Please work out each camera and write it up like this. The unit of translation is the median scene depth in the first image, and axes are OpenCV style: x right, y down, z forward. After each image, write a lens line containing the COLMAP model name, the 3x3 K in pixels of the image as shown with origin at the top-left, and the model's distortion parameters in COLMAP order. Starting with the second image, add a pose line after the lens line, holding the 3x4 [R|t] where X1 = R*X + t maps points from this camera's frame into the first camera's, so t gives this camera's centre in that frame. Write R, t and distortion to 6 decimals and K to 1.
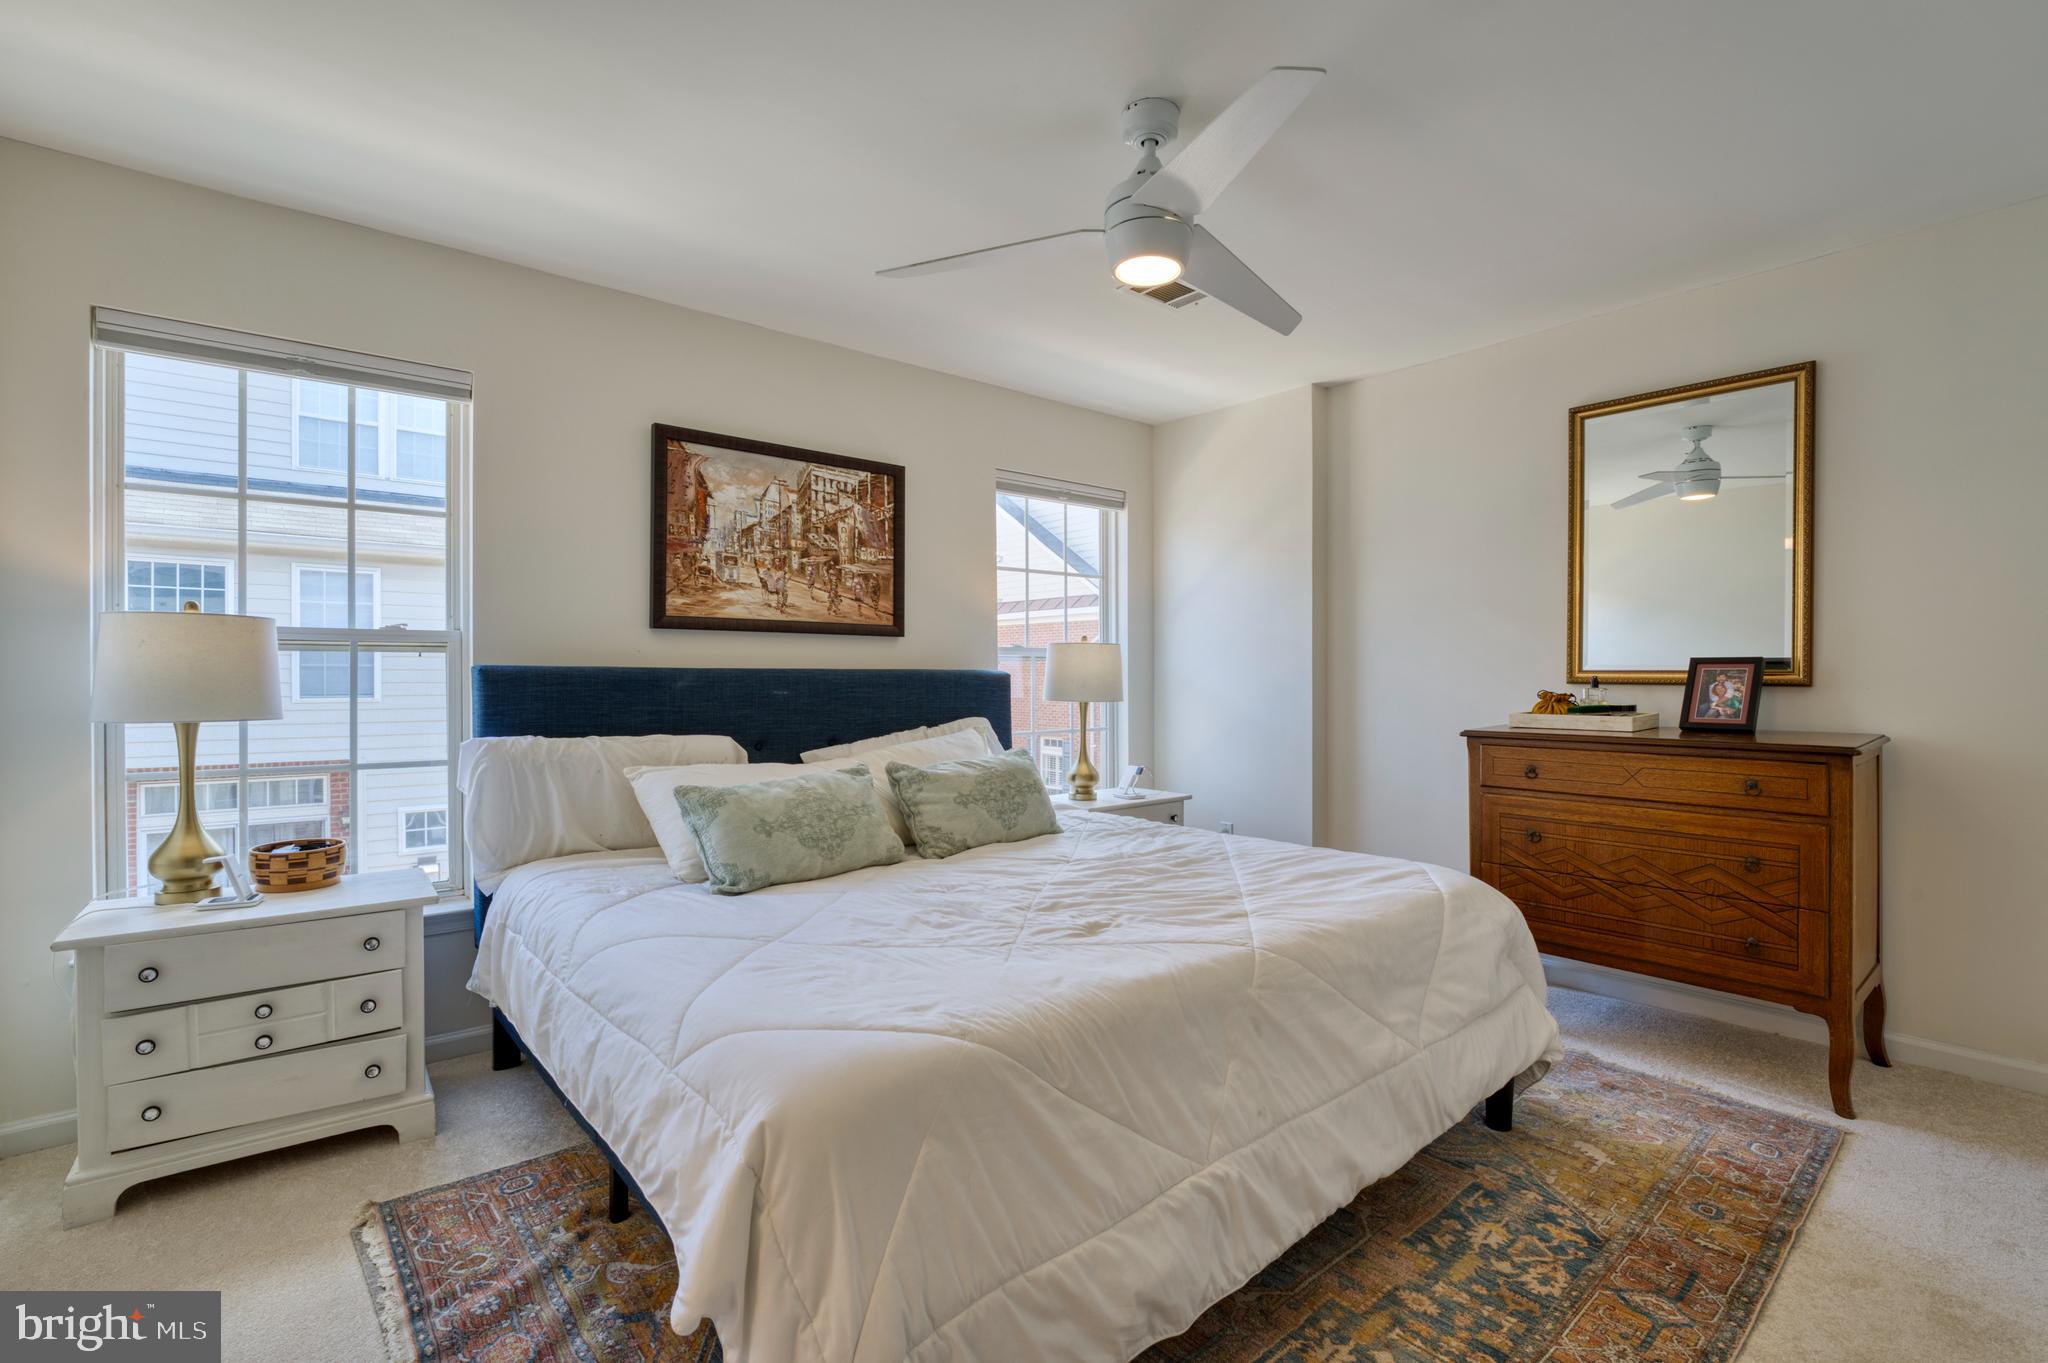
lens RADIAL K [[918.1, 0, 1019.5], [0, 918.1, 673.0], [0, 0, 1]] dist [-0.016563, -0.000742]
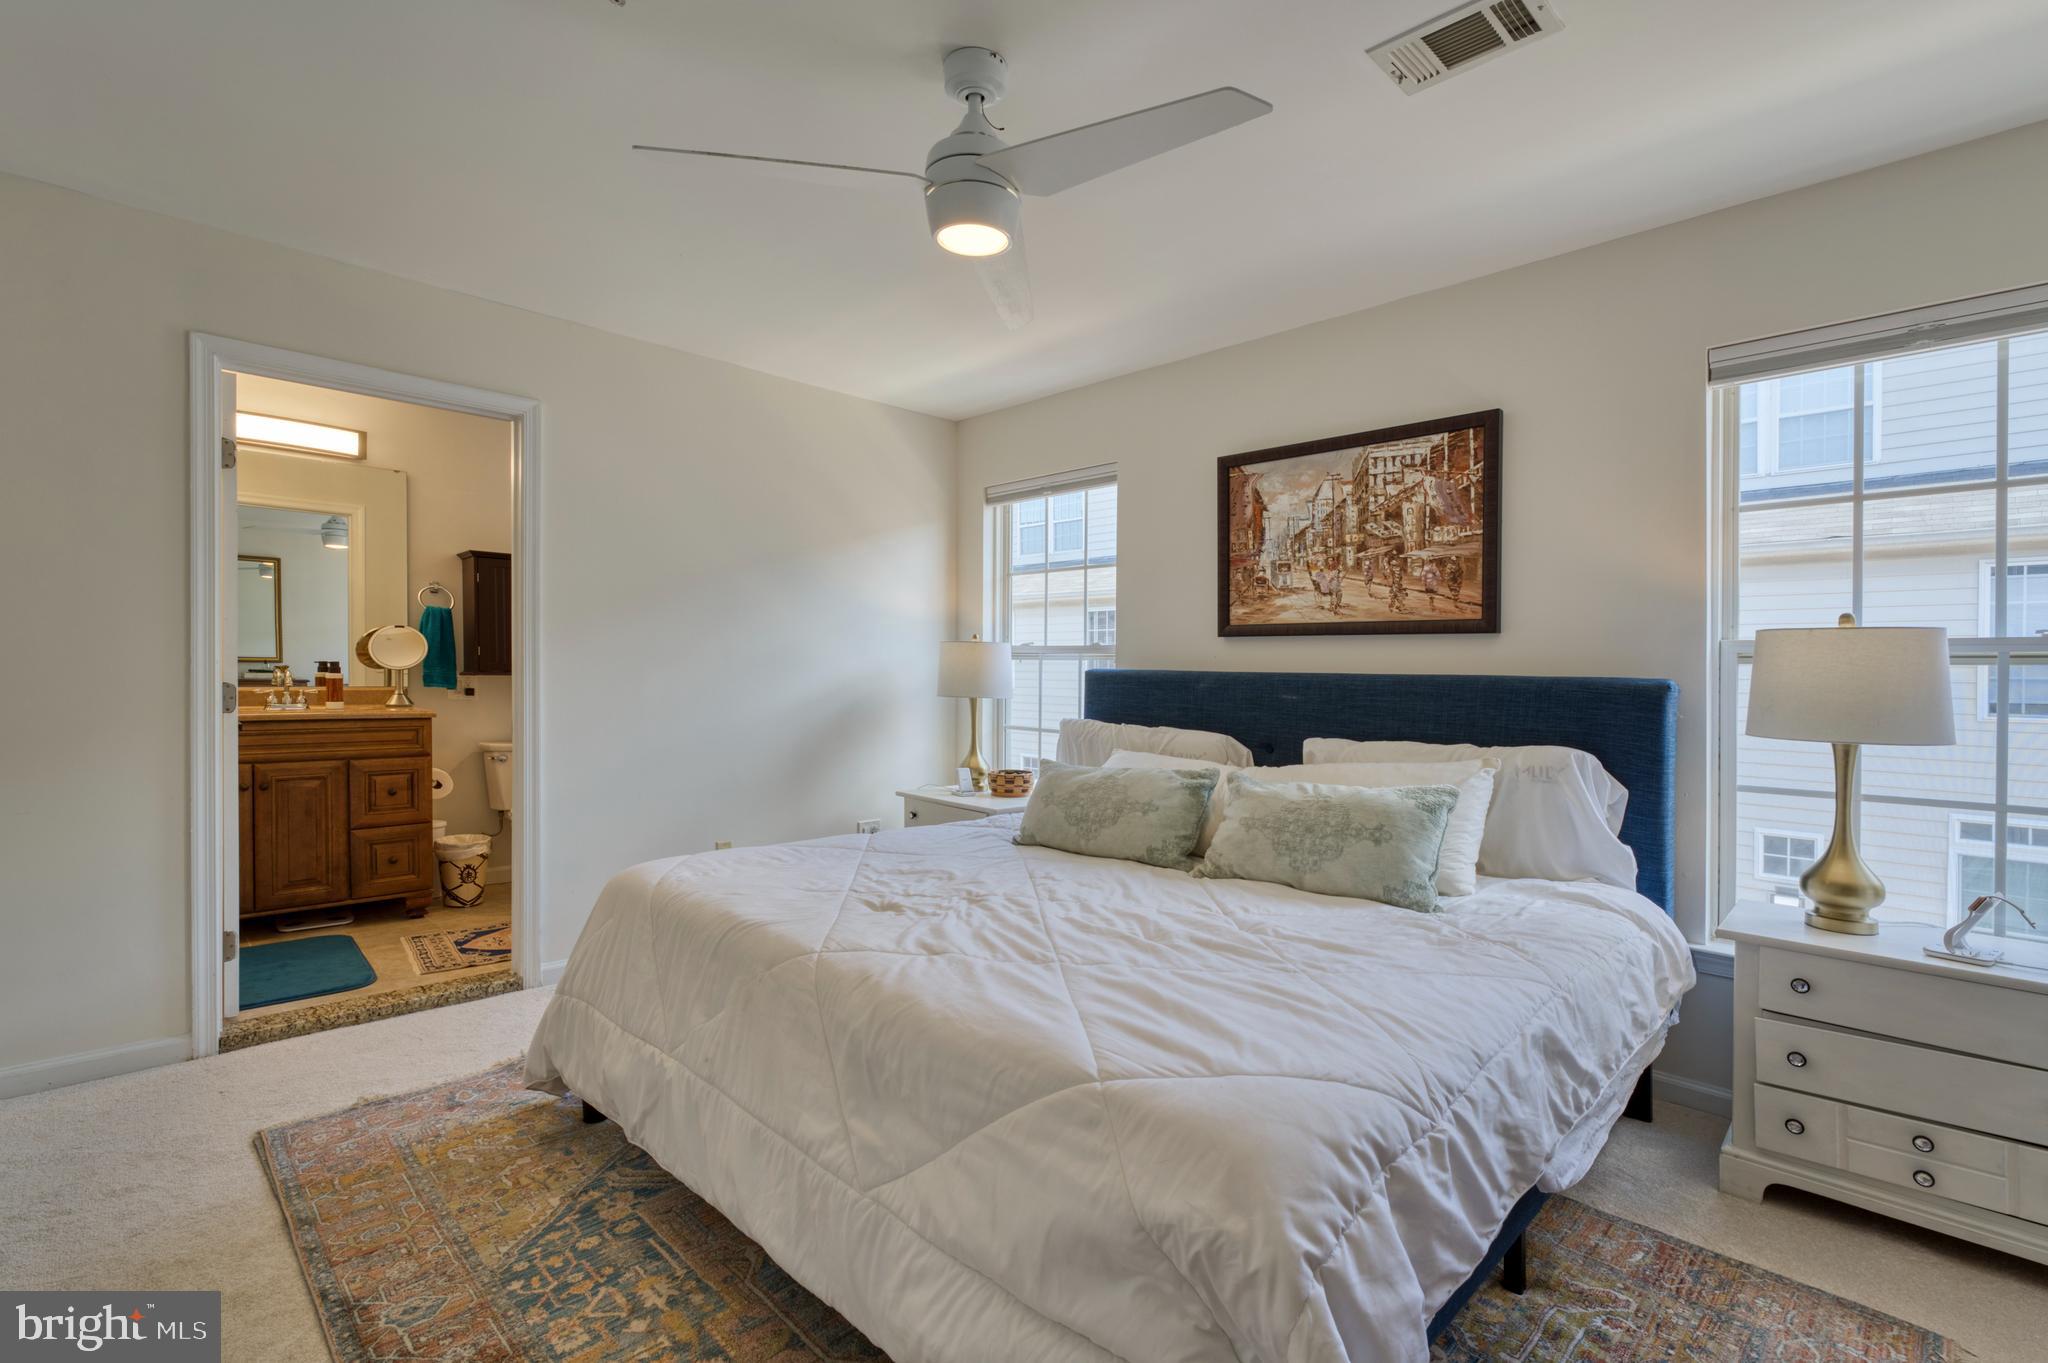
lens RADIAL K [[918.1, 0, 1021.2], [0, 918.1, 679.3], [0, 0, 1]] dist [-0.016563, -0.000742]
pose [[0.073124, 0.014350, -0.997220, 0.653226], [-0.011445, 0.999843, 0.013548, -0.007519], [0.997257, 0.010422, 0.073277, 0.599918]]
